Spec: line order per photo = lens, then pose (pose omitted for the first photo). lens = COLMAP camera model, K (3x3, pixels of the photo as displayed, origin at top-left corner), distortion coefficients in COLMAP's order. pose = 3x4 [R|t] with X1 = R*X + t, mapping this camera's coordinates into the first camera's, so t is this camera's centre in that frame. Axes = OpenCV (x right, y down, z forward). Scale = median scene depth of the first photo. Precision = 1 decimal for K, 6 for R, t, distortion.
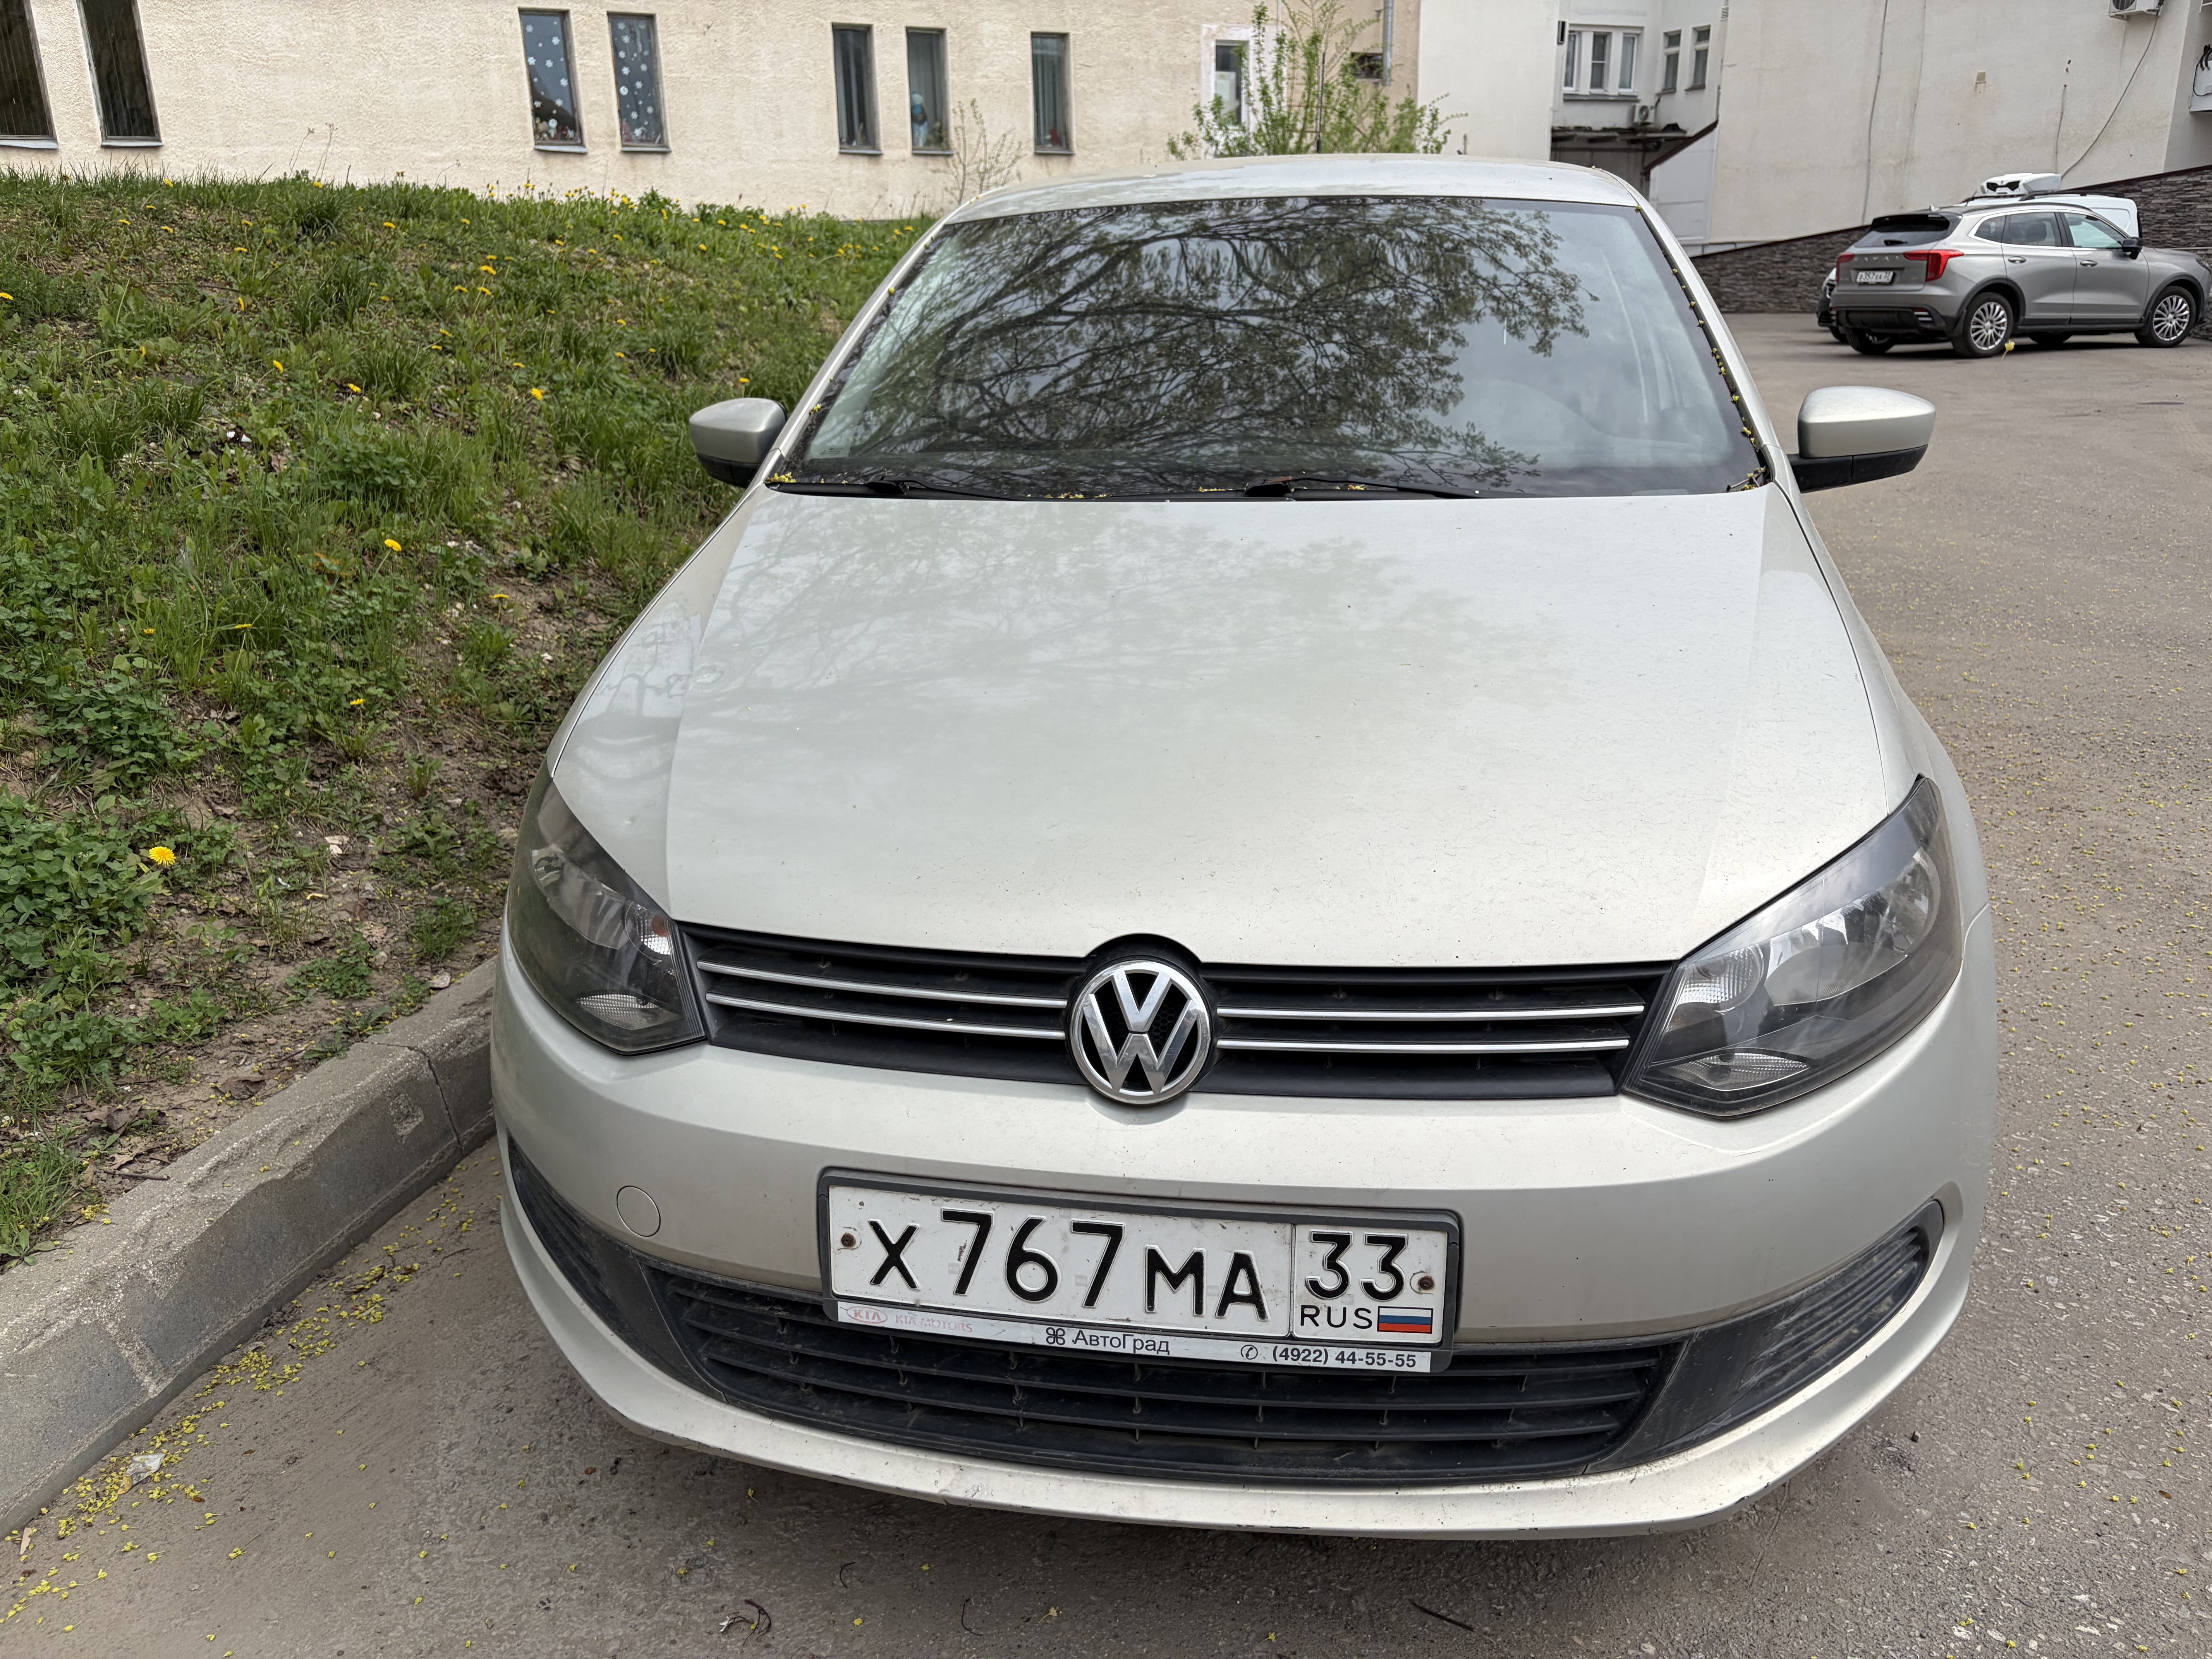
lens RADIAL K [[1689.9, 0, 1123.2], [0, 1689.9, 829.9], [0, 0, 1]] dist [0.041212, -0.052420]
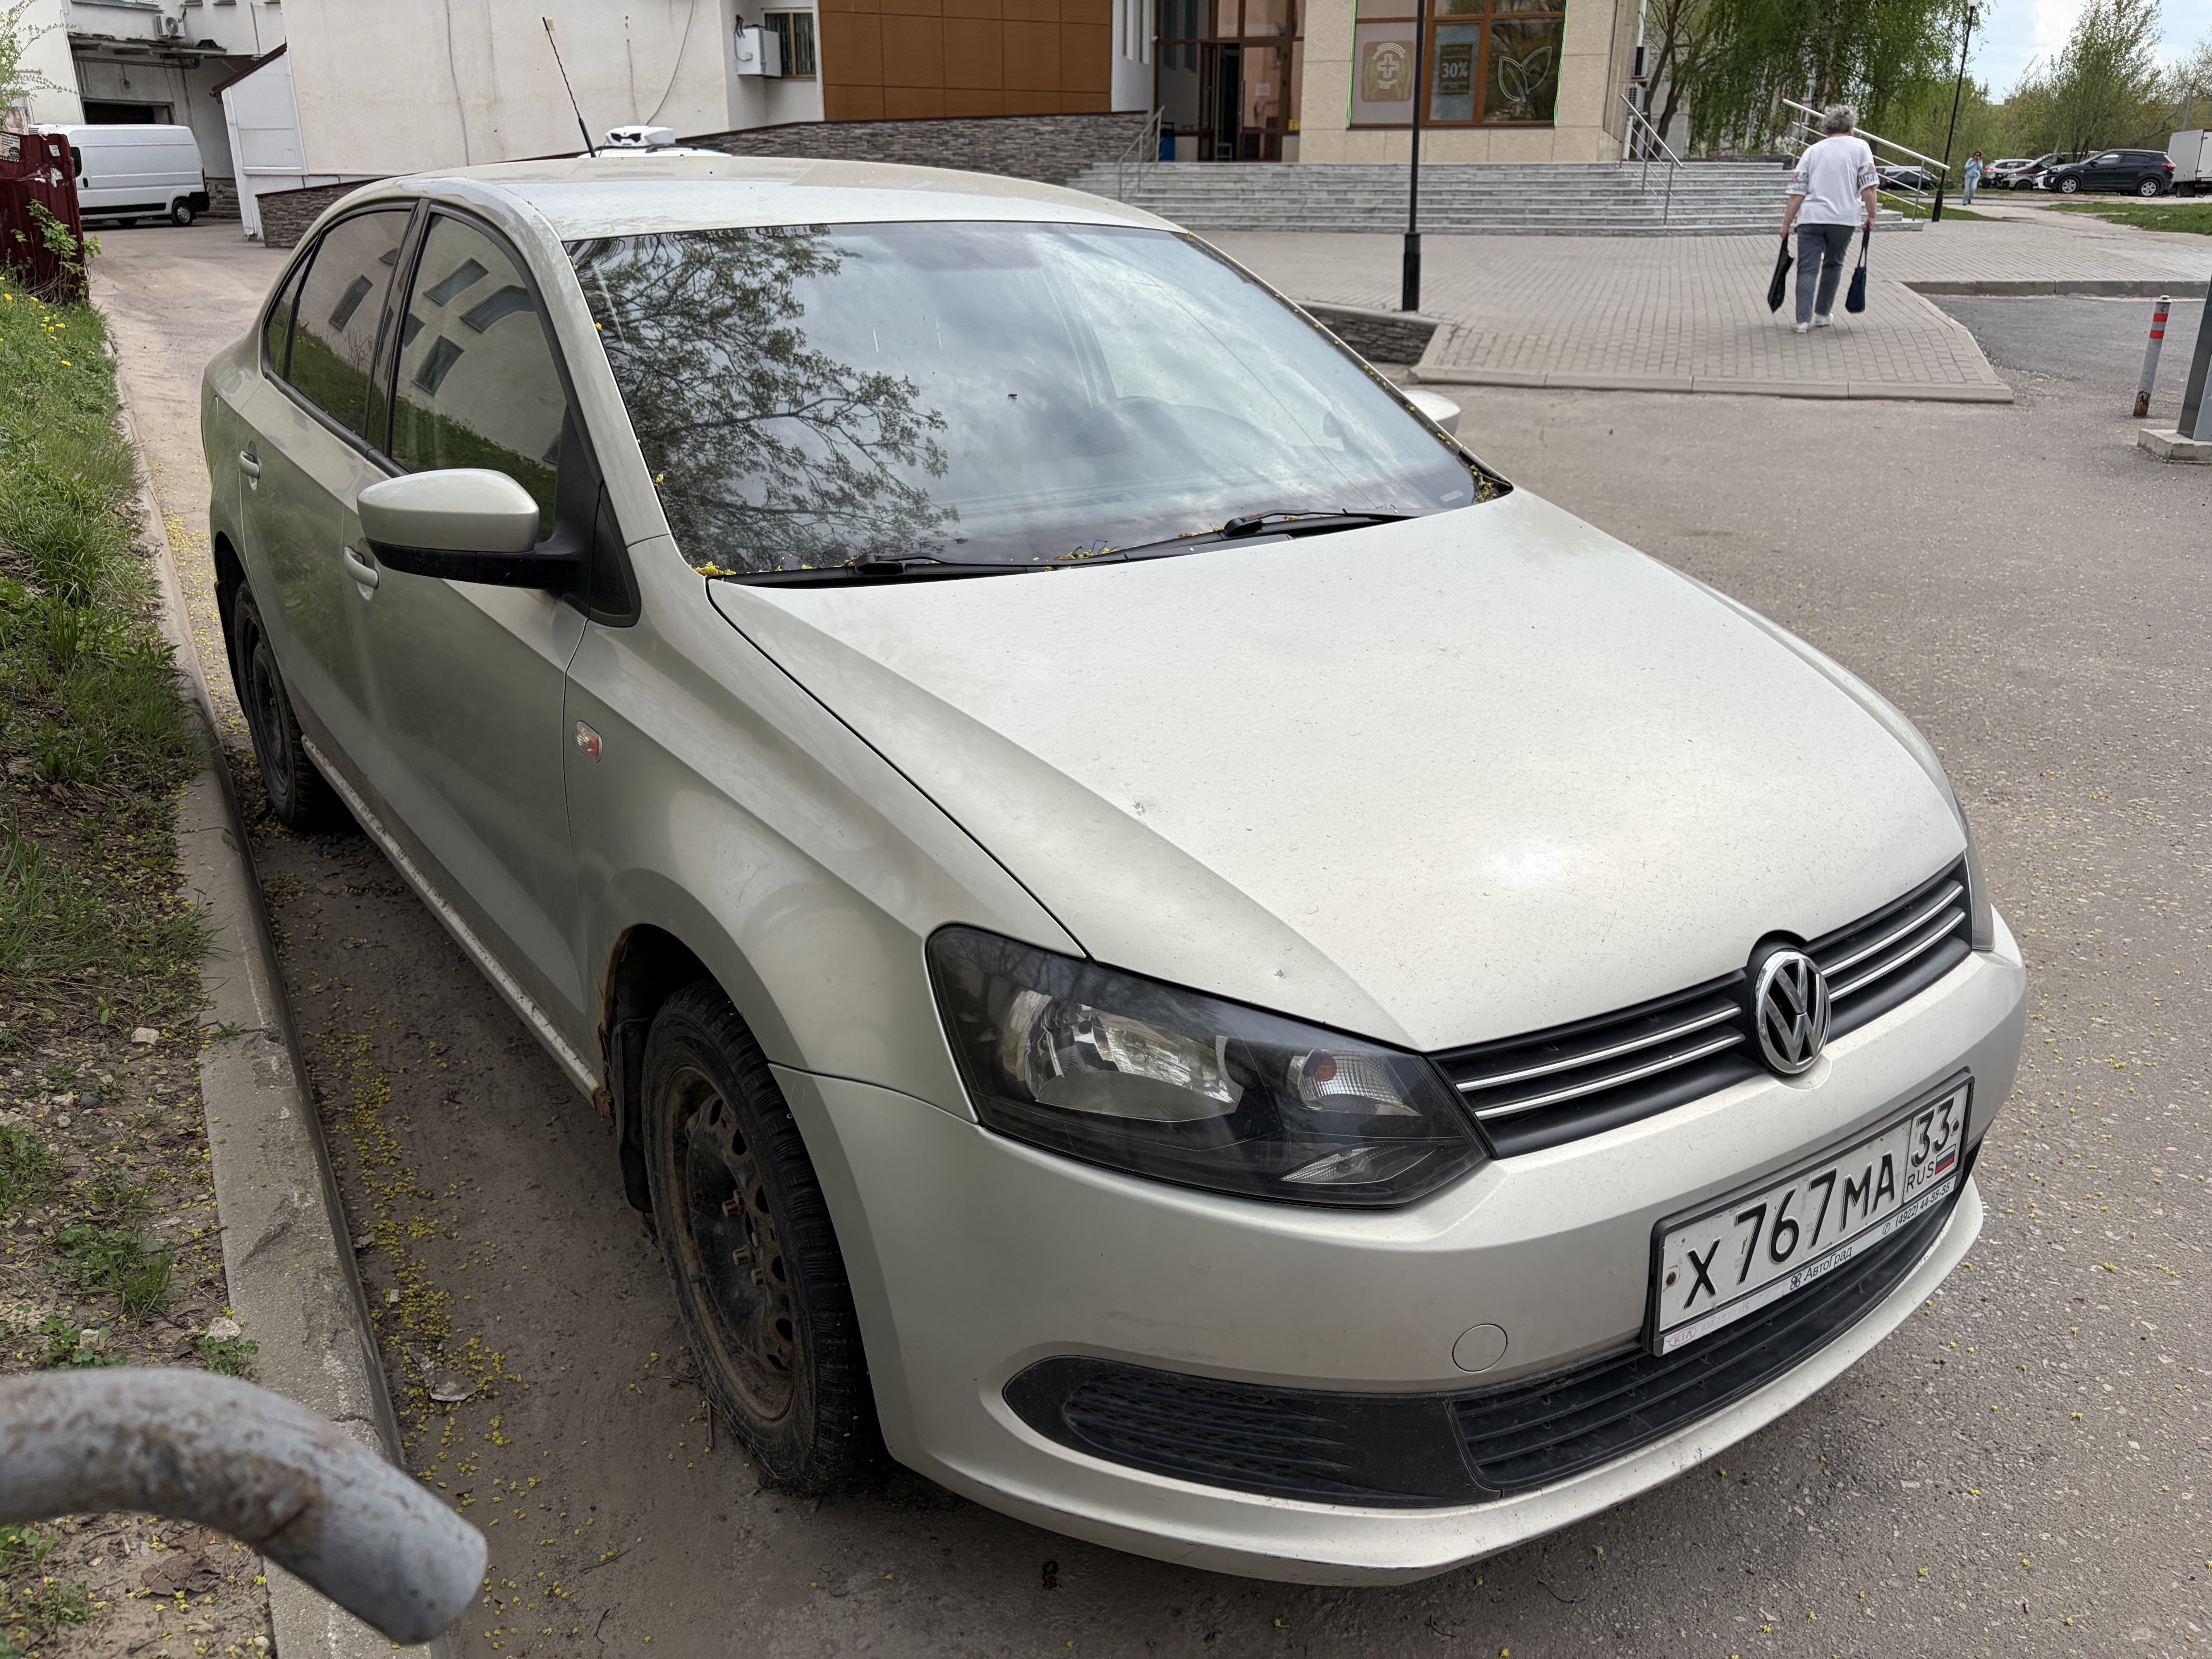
lens RADIAL K [[1689.9, 0, 1115.9], [0, 1689.9, 815.3], [0, 0, 1]] dist [0.041212, -0.052420]
pose [[0.711809, -0.216095, 0.668305, -0.978061], [0.196202, 0.974793, 0.106222, -0.209890], [-0.674413, 0.055513, 0.736264, 0.385408]]
